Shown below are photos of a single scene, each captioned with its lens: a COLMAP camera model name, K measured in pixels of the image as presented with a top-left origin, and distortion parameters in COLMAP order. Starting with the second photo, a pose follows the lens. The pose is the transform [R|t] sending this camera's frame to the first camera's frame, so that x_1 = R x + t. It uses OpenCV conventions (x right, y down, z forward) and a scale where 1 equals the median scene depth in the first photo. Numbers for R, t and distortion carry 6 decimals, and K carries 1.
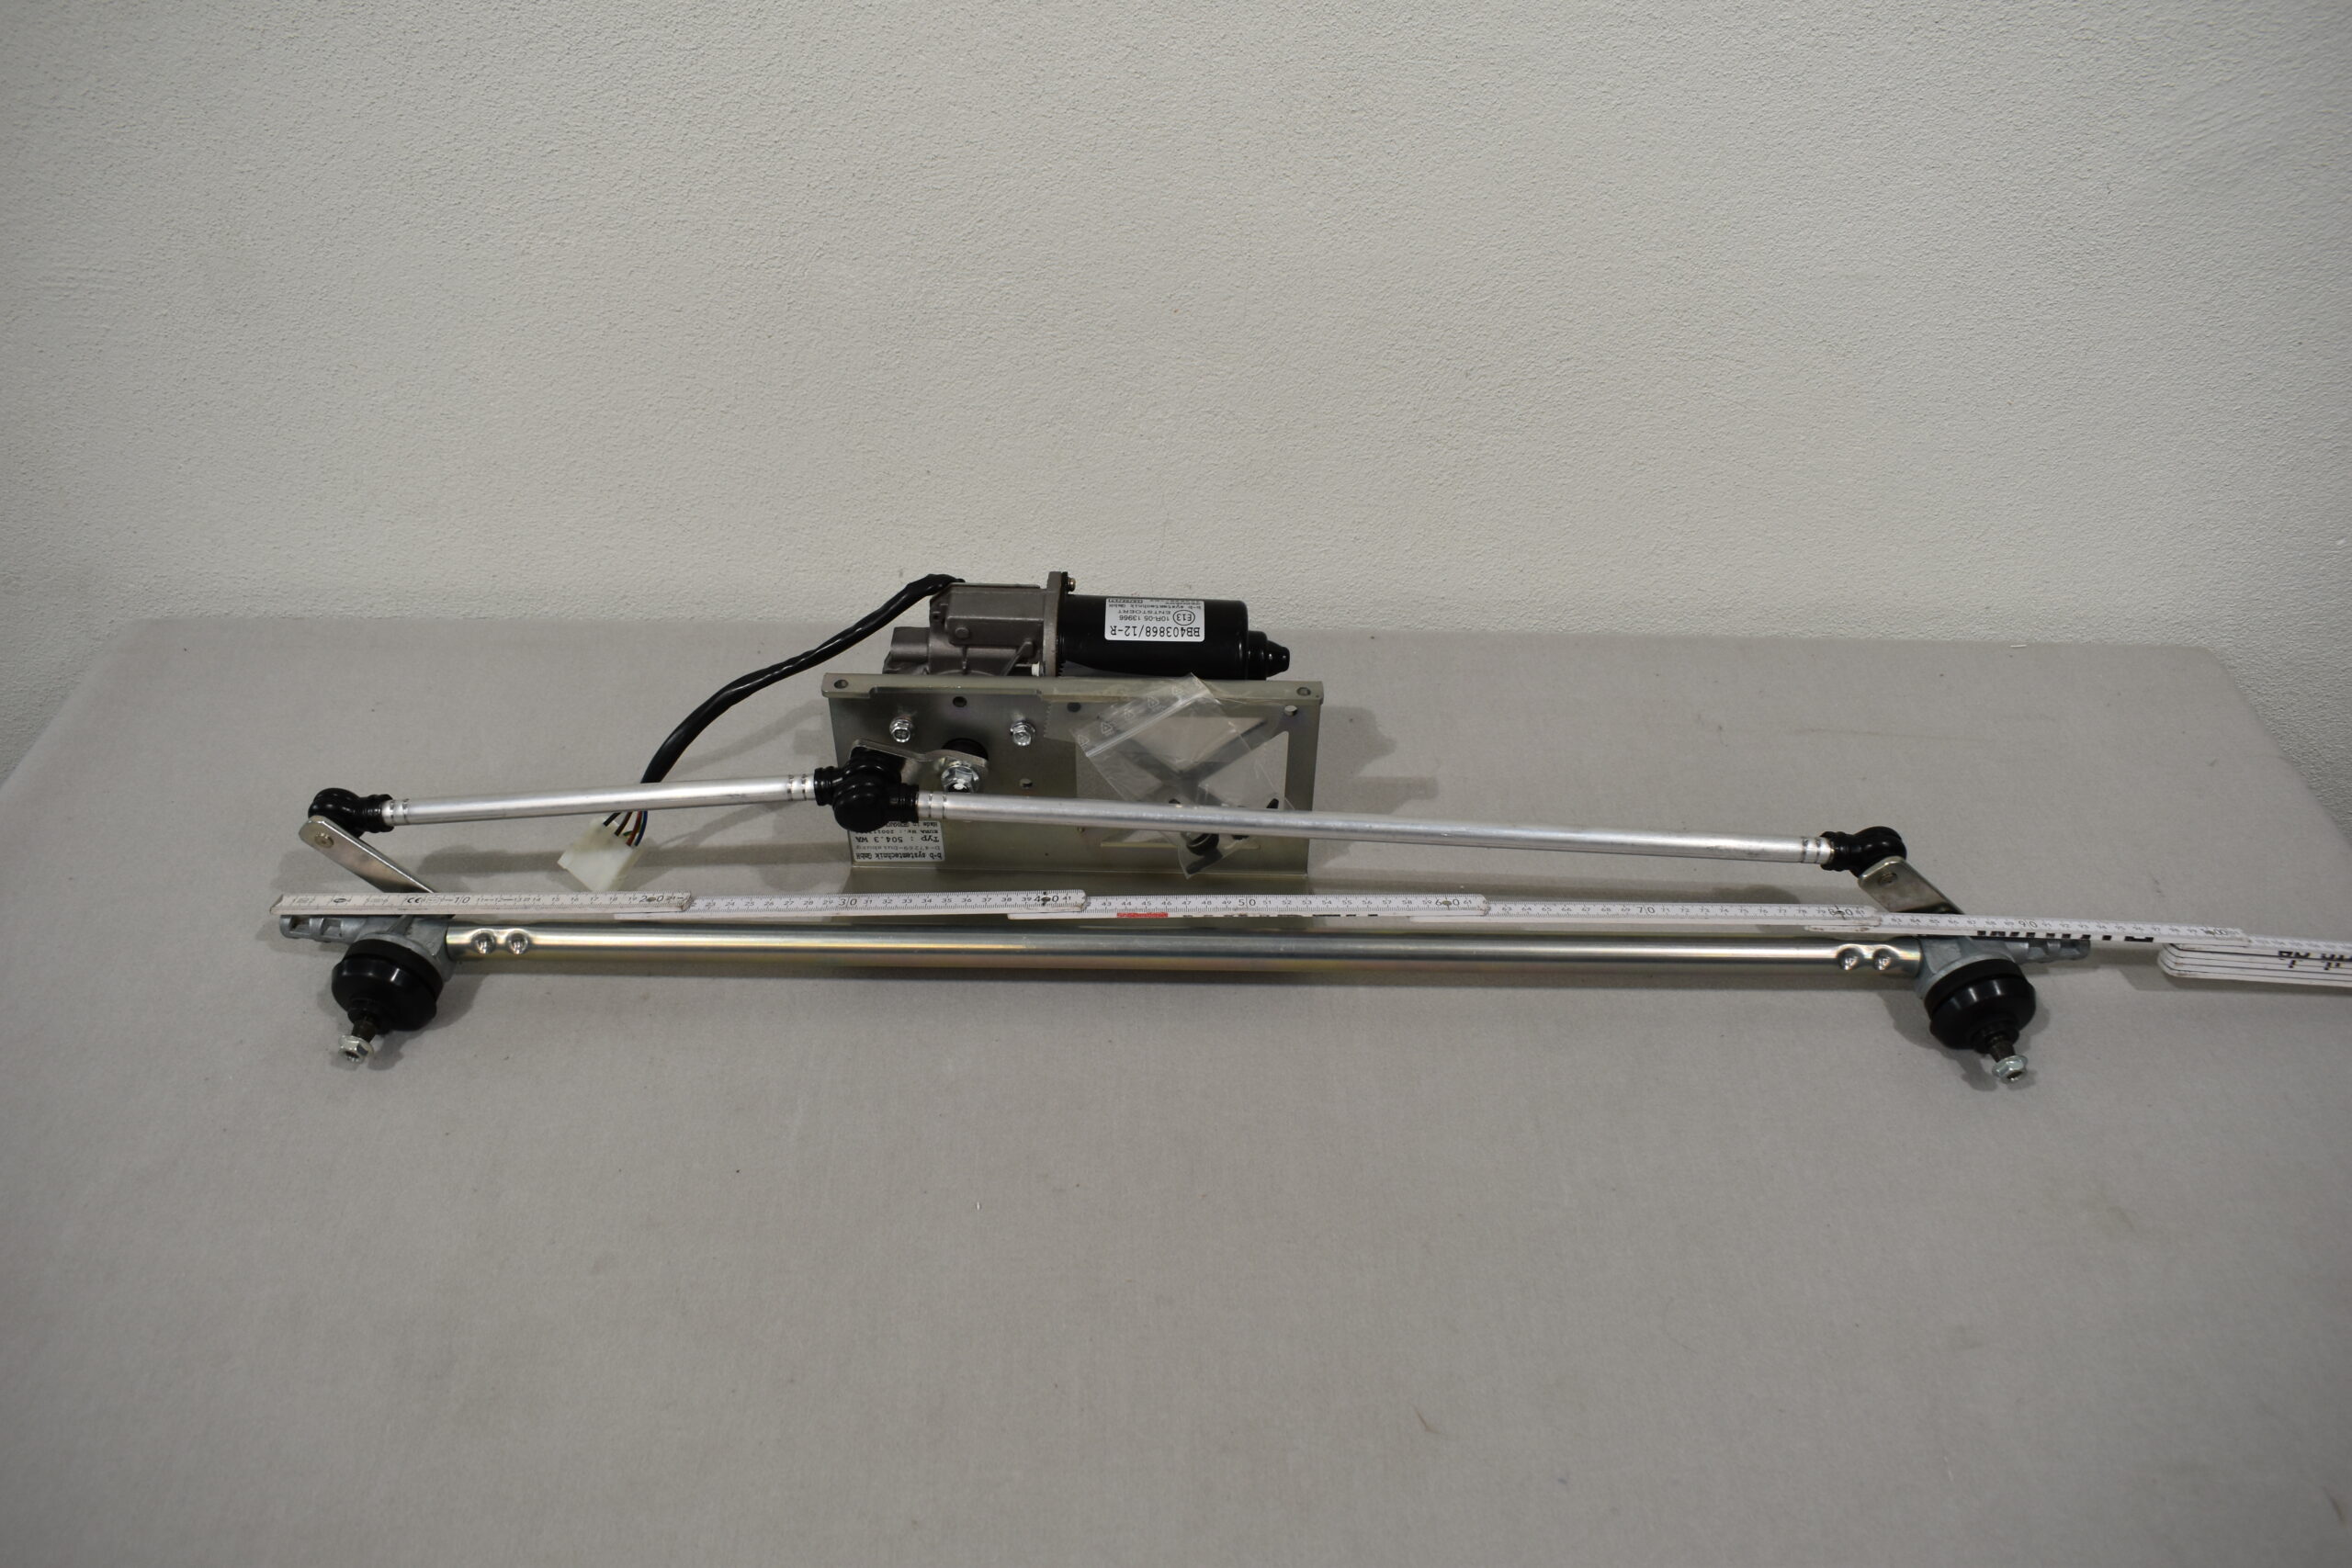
lens RADIAL K [[1807.7, 0, 1171.5], [0, 1807.7, 794.4], [0, 0, 1]] dist [-0.100259, 0.015904]
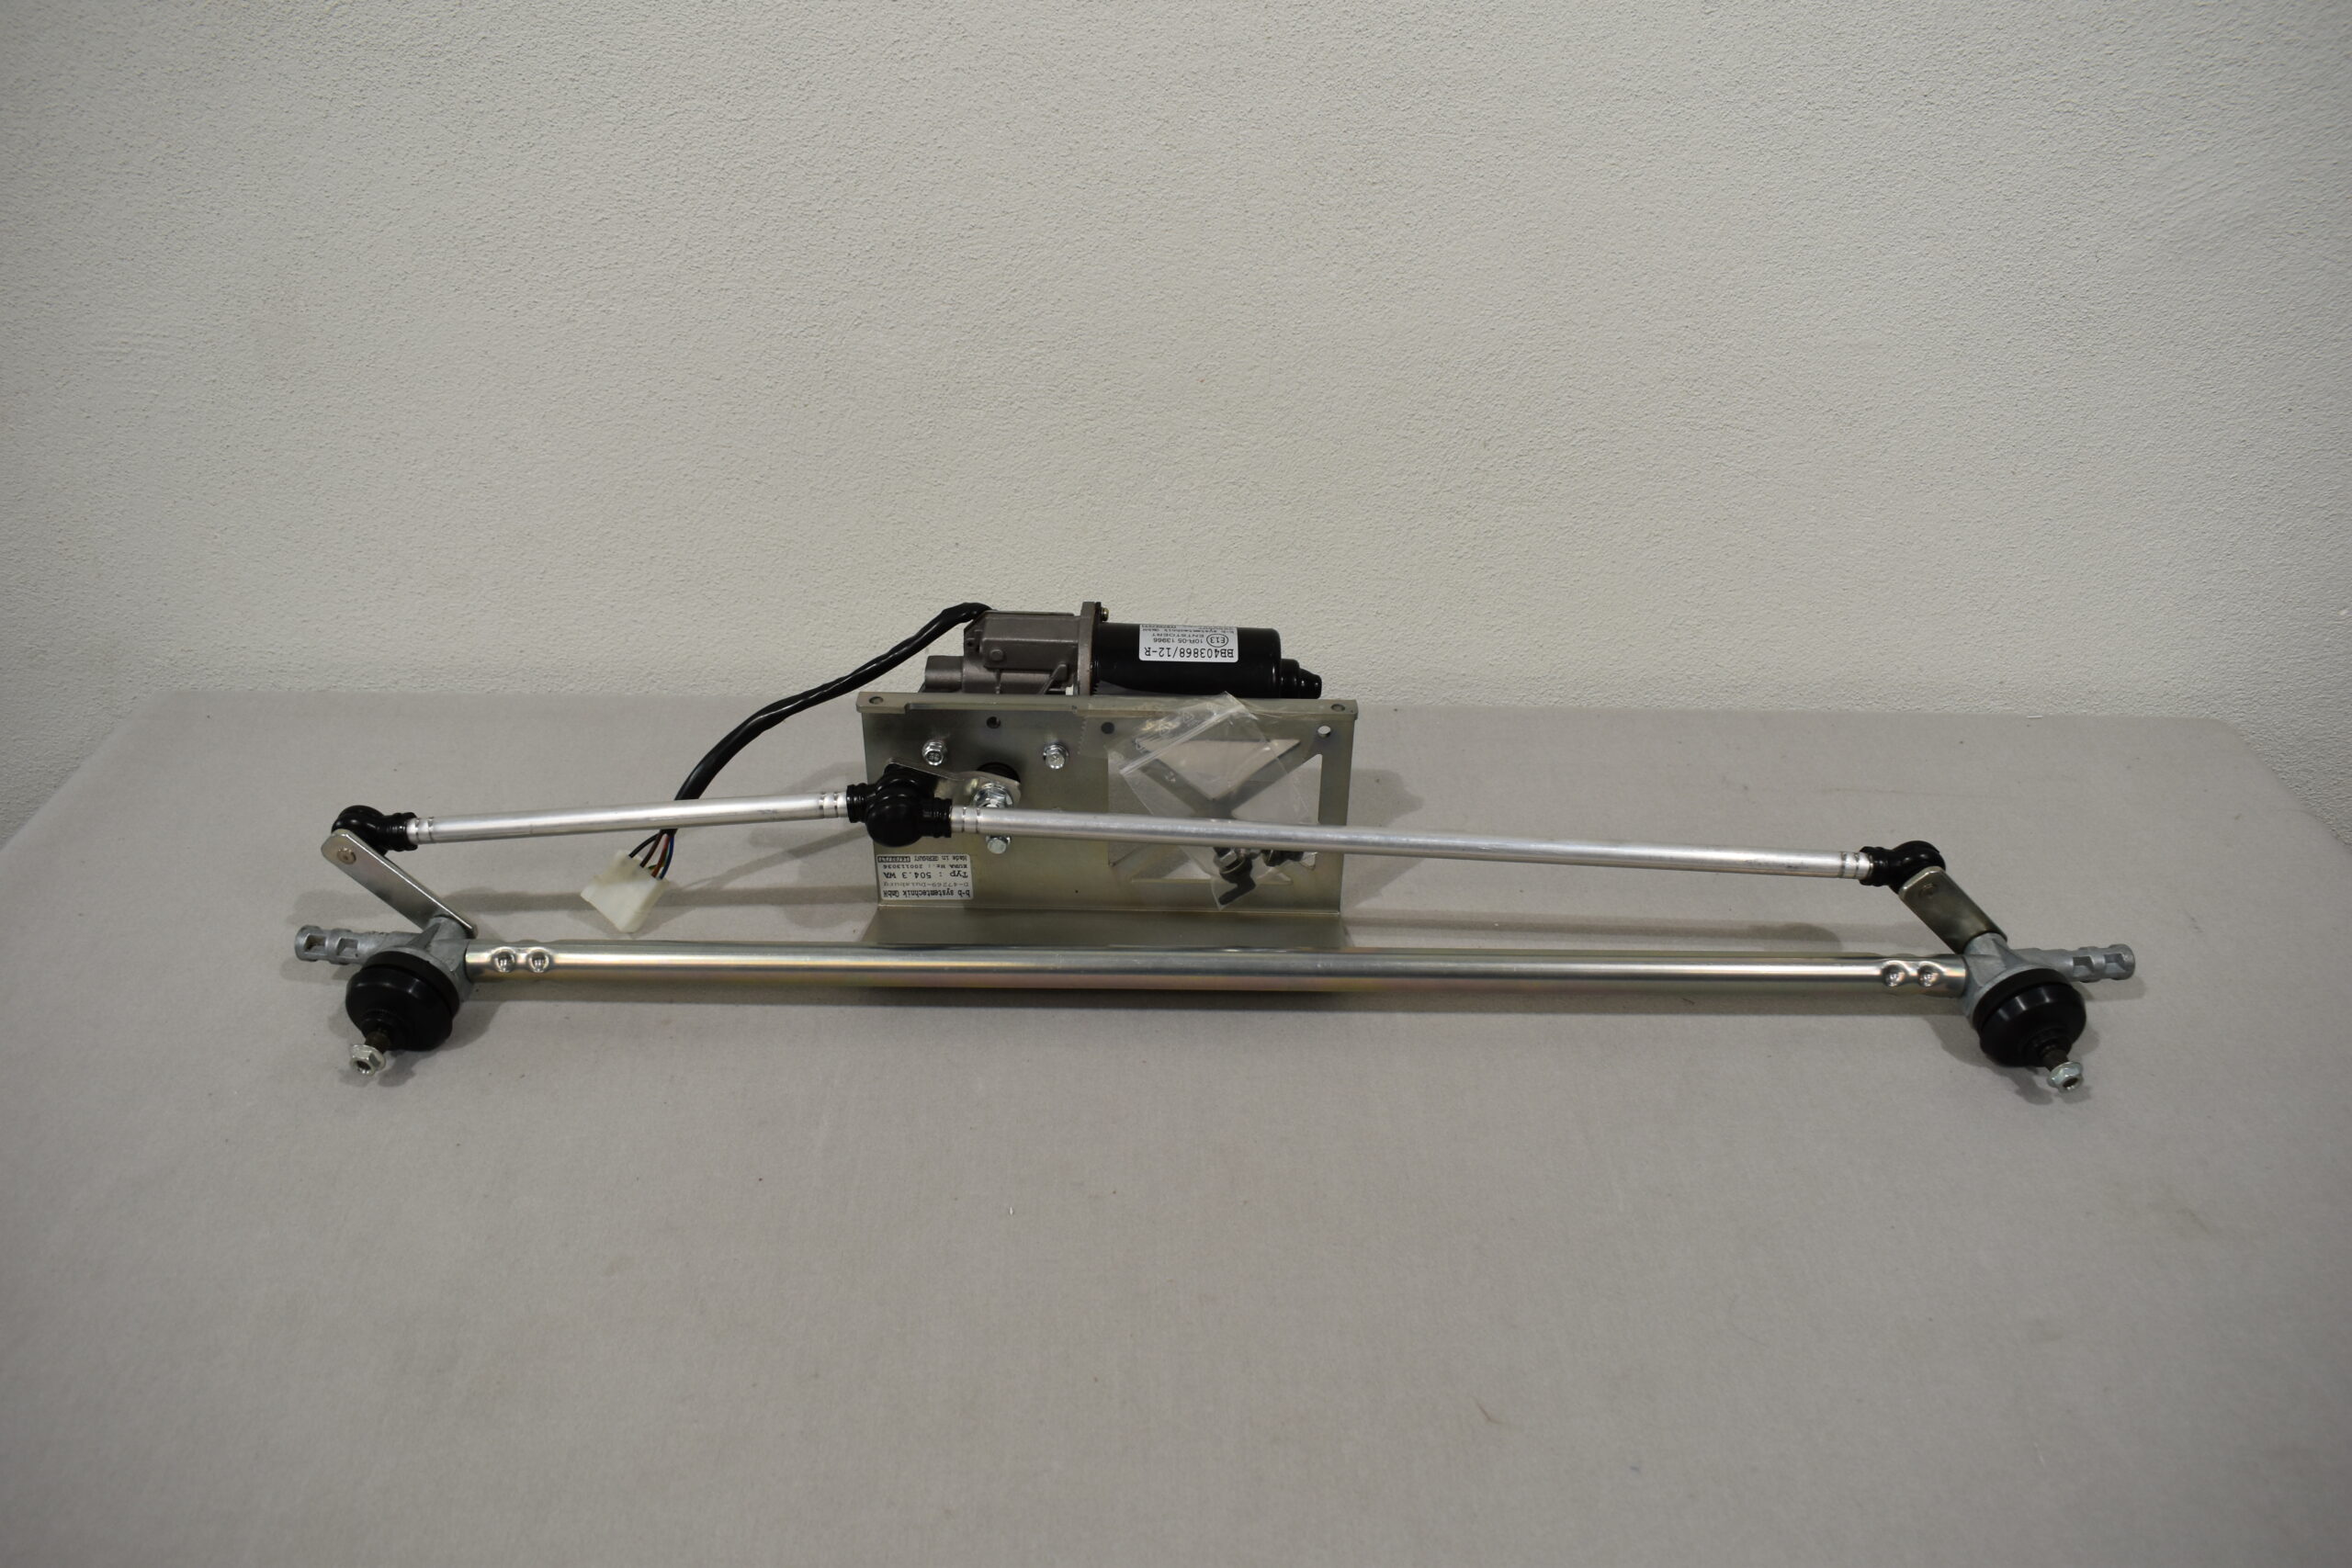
lens RADIAL K [[1805.8, 0, 1175.5], [0, 1805.8, 789.7], [0, 0, 1]] dist [-0.100928, 0.016854]
pose [[0.999971, 0.000110, 0.007670, -0.023726], [0.000980, 0.989861, -0.142037, 0.124578], [-0.007608, 0.142040, 0.989832, 0.015164]]
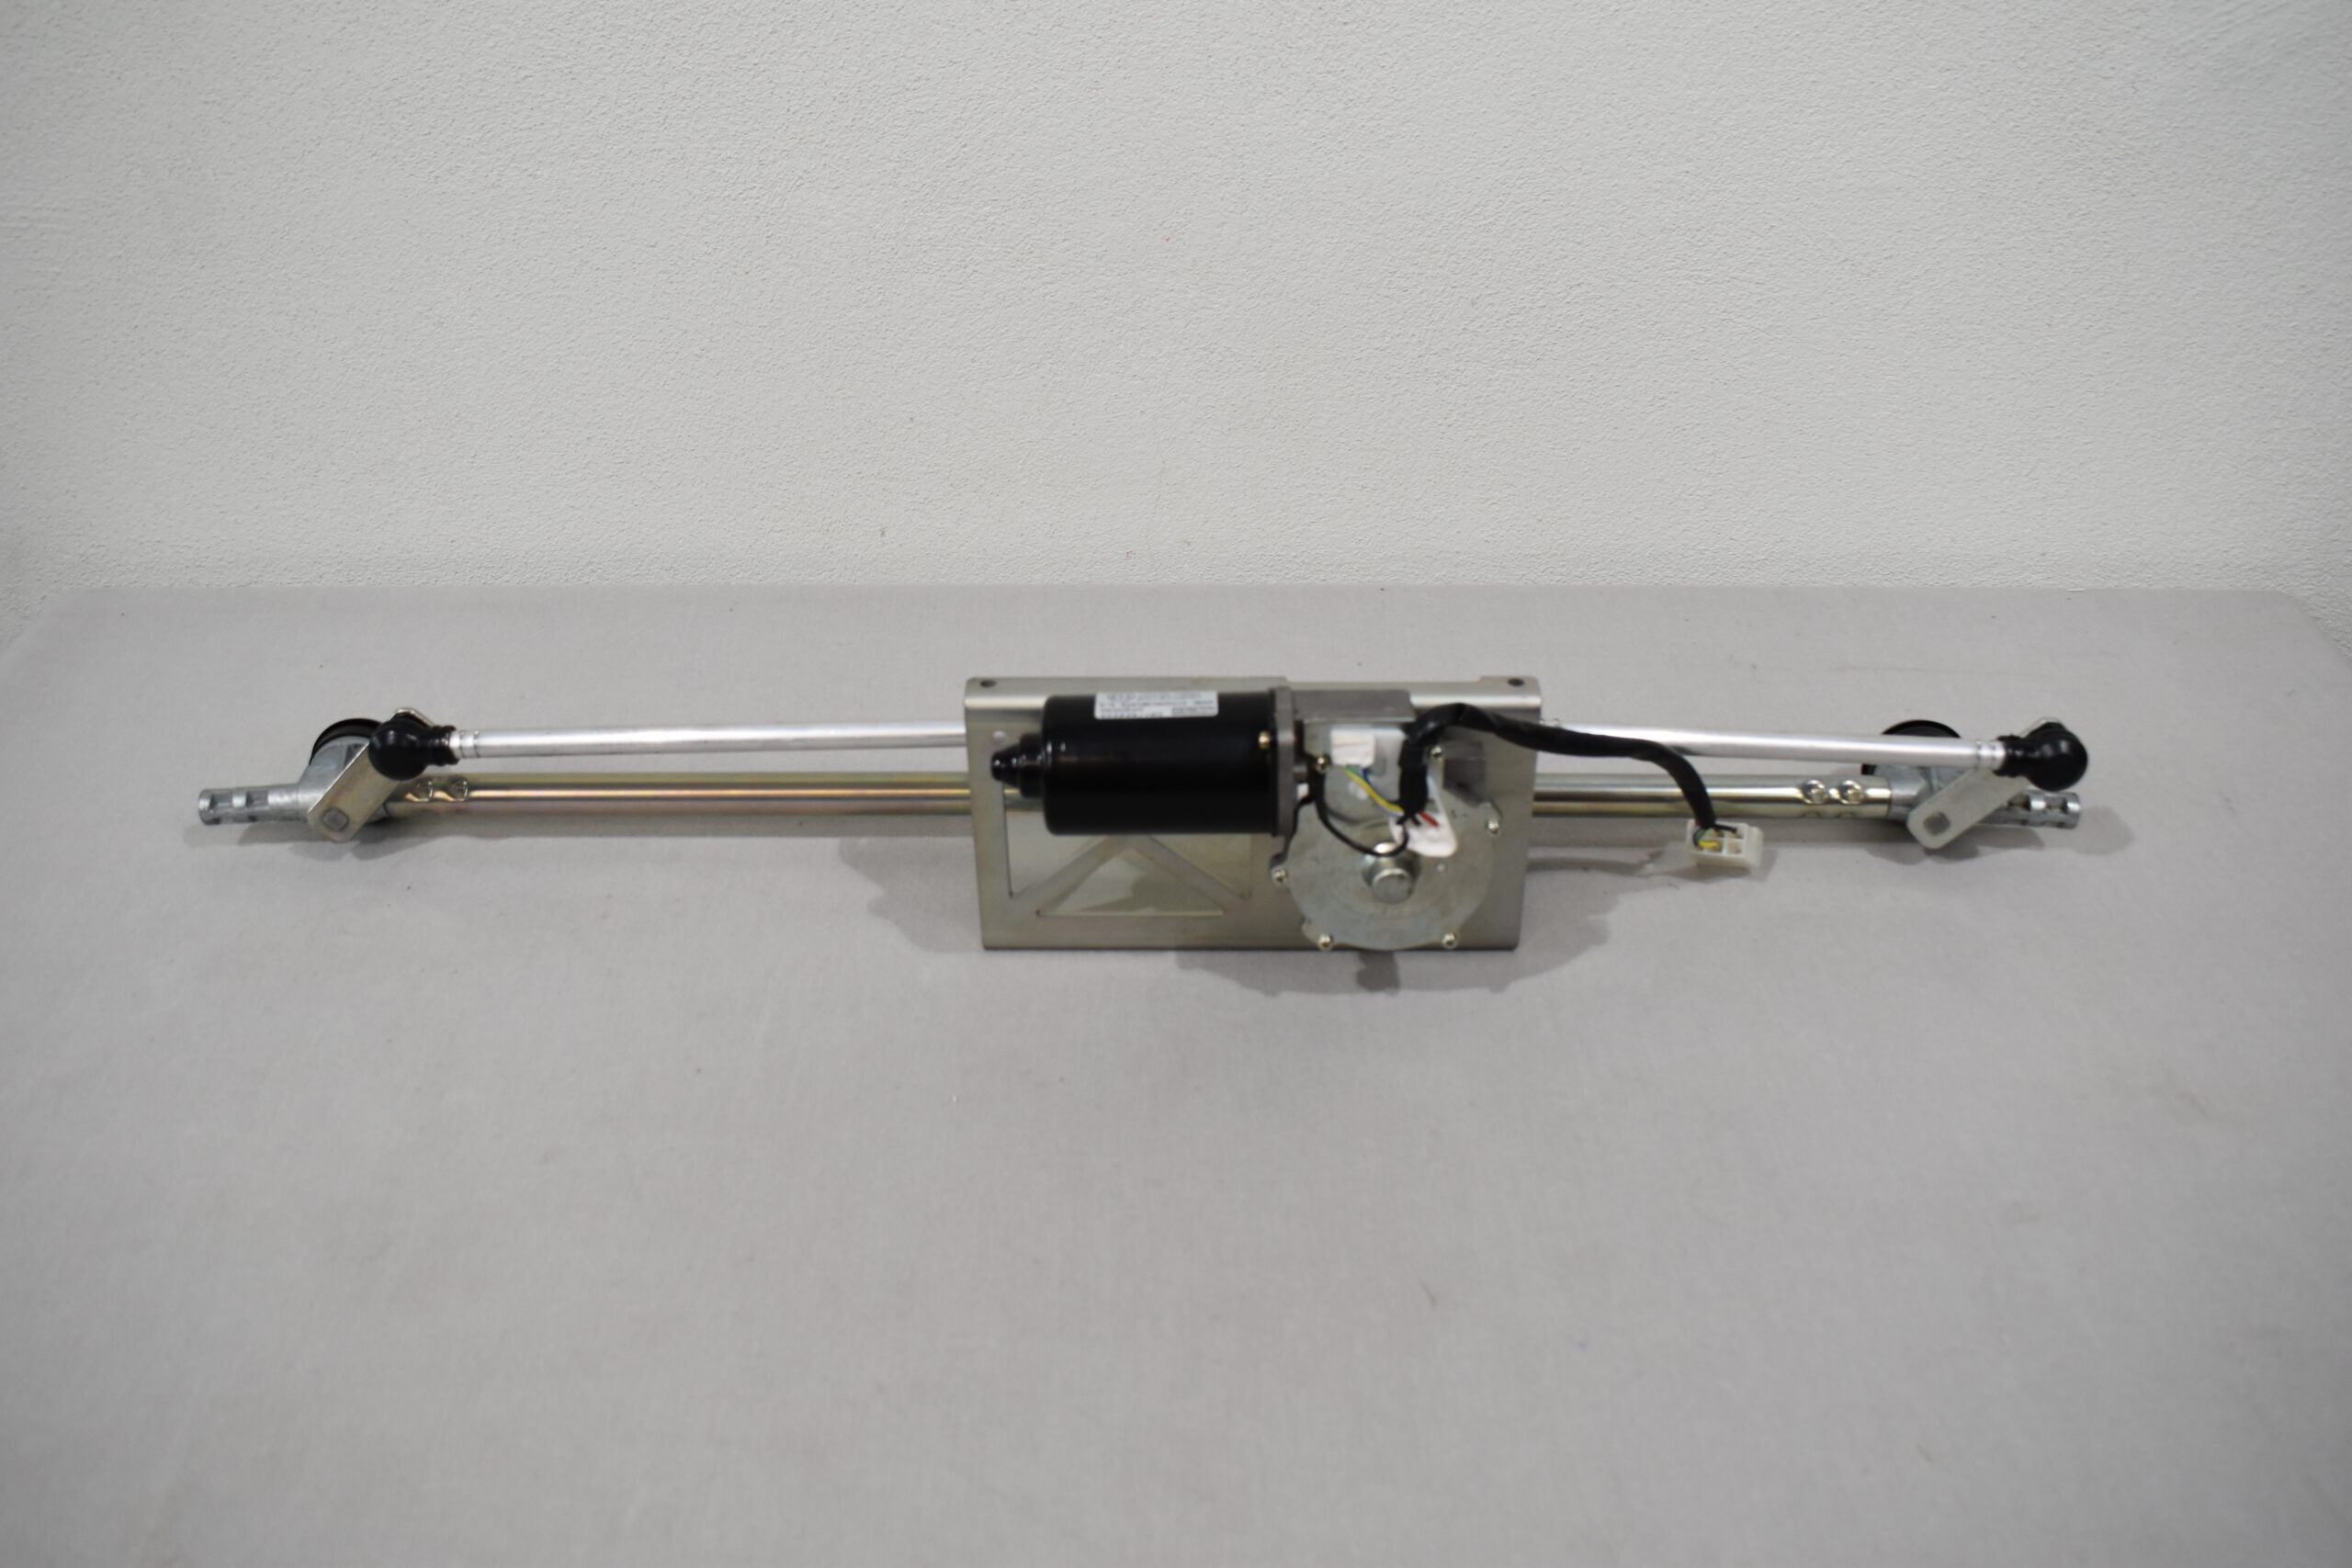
lens RADIAL K [[2052.9, 0, 1176.0], [0, 2052.9, 784.0], [0, 0, 1]] dist [-0.091781, 0.014878]
pose [[0.999863, -0.010904, -0.012483, 0.019742], [0.009489, 0.994075, -0.108286, 0.159833], [0.013590, 0.108153, 0.994041, -0.065179]]
